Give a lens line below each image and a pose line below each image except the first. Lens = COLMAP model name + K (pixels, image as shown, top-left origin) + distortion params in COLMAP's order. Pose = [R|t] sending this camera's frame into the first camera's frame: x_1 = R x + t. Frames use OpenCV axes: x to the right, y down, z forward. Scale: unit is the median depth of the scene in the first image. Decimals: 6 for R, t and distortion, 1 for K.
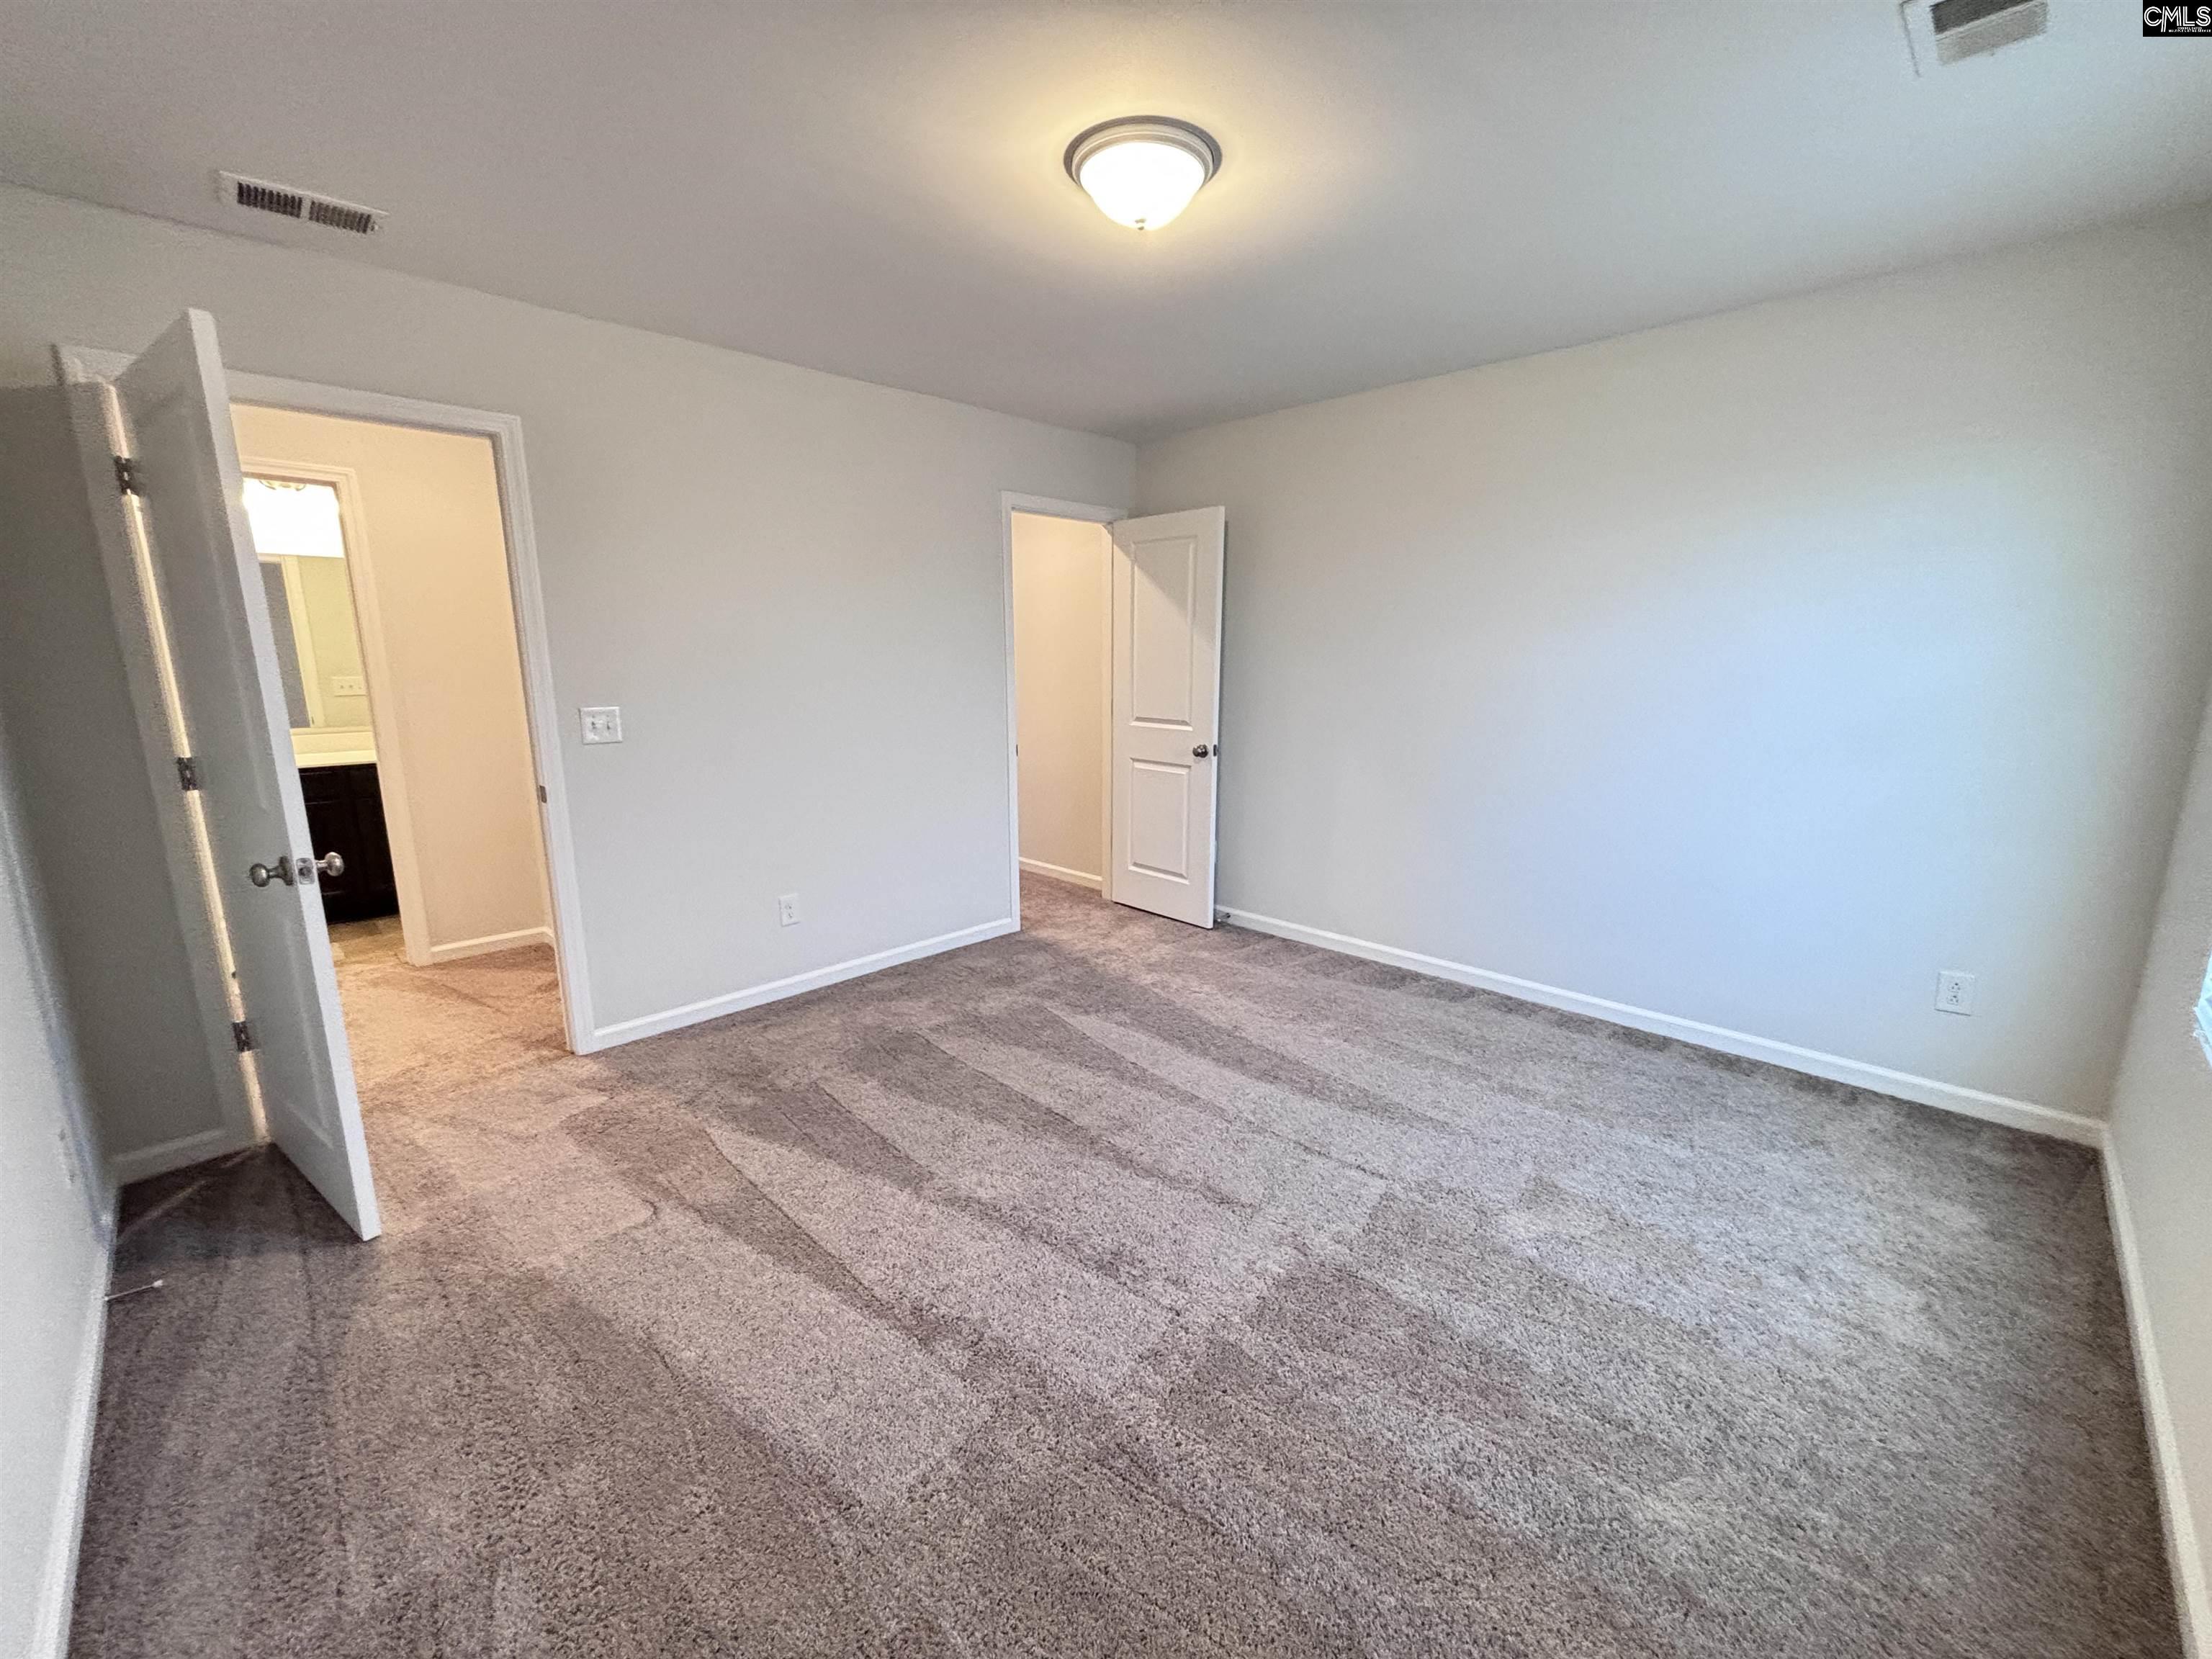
lens RADIAL K [[894.3, 0, 1105.8], [0, 894.3, 836.2], [0, 0, 1]] dist [0.000863, 0.000337]
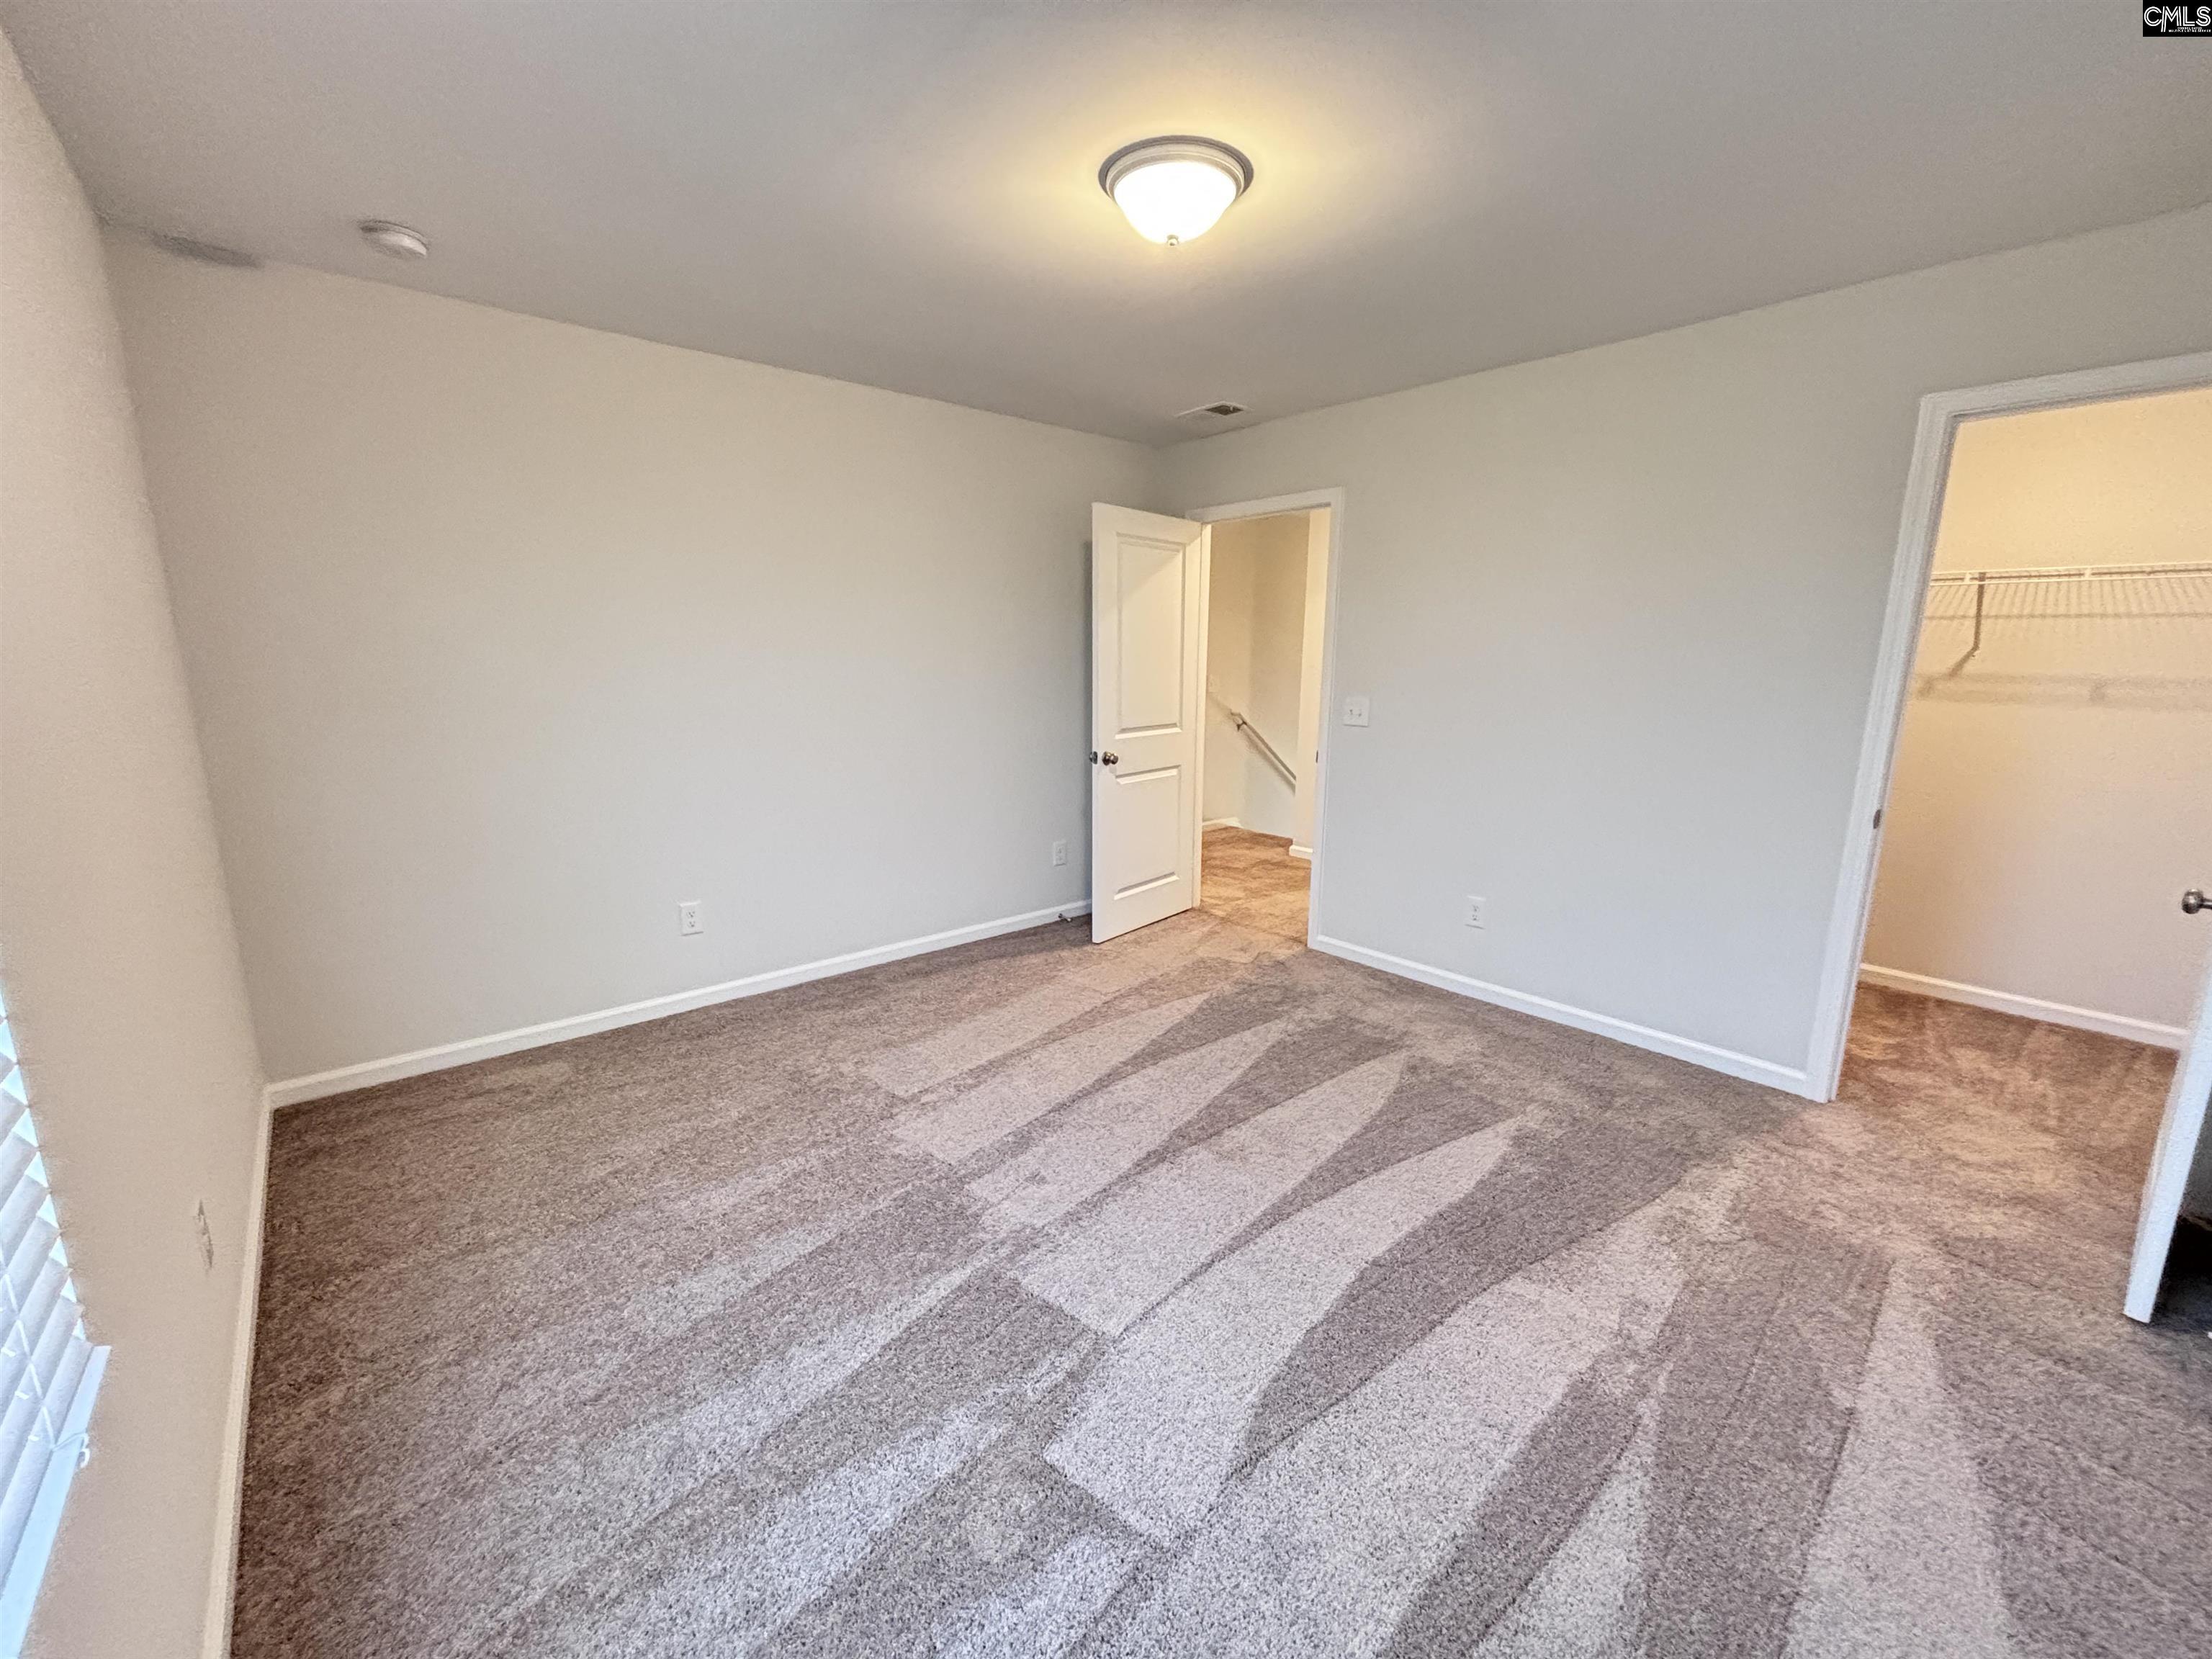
lens RADIAL K [[894.3, 0, 1114.1], [0, 894.3, 828.8], [0, 0, 1]] dist [0.000863, 0.000337]
pose [[-0.081657, 0.192782, -0.977838, 0.785453], [-0.207802, 0.956259, 0.205881, -0.158009], [0.974757, 0.220008, -0.038025, 0.749999]]
